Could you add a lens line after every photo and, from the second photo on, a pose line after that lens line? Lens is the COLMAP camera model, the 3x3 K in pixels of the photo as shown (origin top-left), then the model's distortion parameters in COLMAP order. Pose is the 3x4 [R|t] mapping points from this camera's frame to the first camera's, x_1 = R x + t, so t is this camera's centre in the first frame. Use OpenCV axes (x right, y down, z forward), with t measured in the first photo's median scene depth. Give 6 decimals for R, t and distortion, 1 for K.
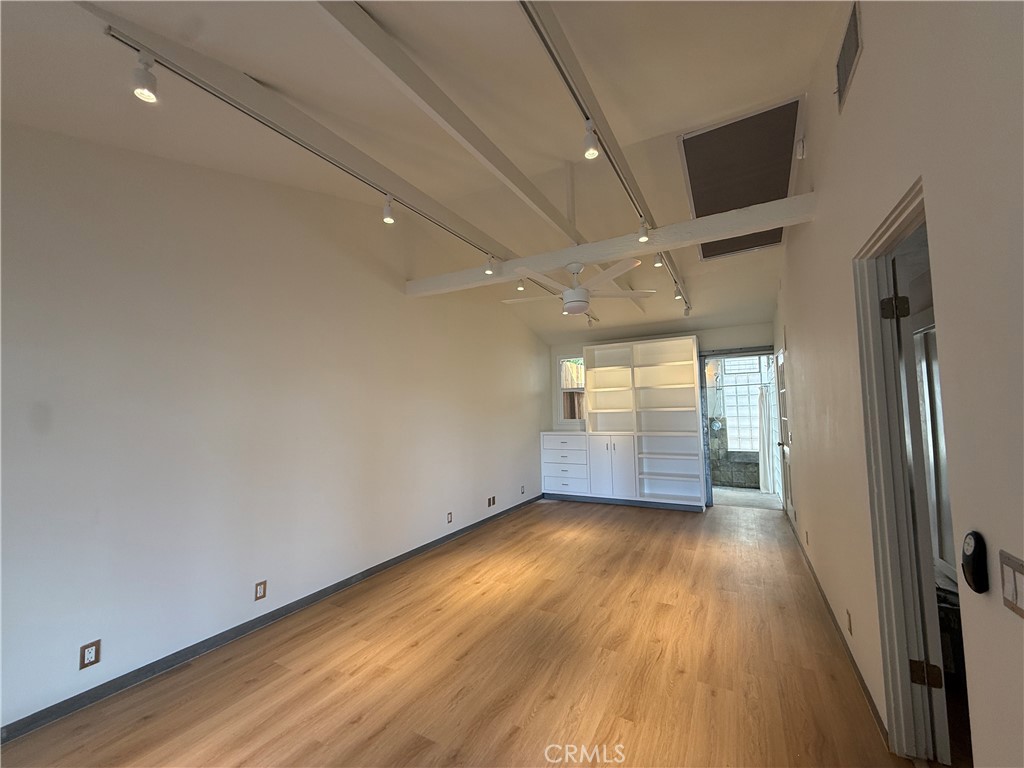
lens RADIAL K [[408.1, 0, 508.7], [0, 408.1, 386.5], [0, 0, 1]] dist [-0.003931, 0.001058]
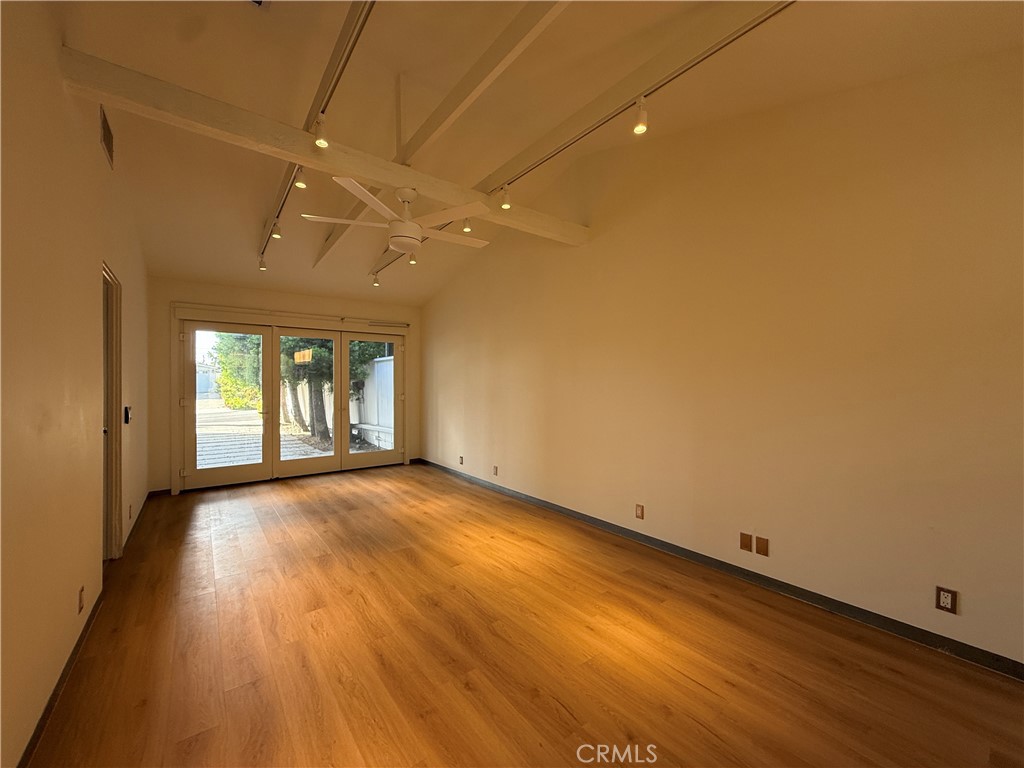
lens RADIAL K [[408.1, 0, 508.6], [0, 408.1, 385.2], [0, 0, 1]] dist [-0.003931, 0.001058]
pose [[-0.396561, 0.020974, -0.917769, 0.763254], [0.064111, 0.997931, -0.004896, 0.102115], [0.915767, -0.060781, -0.397085, 1.344063]]
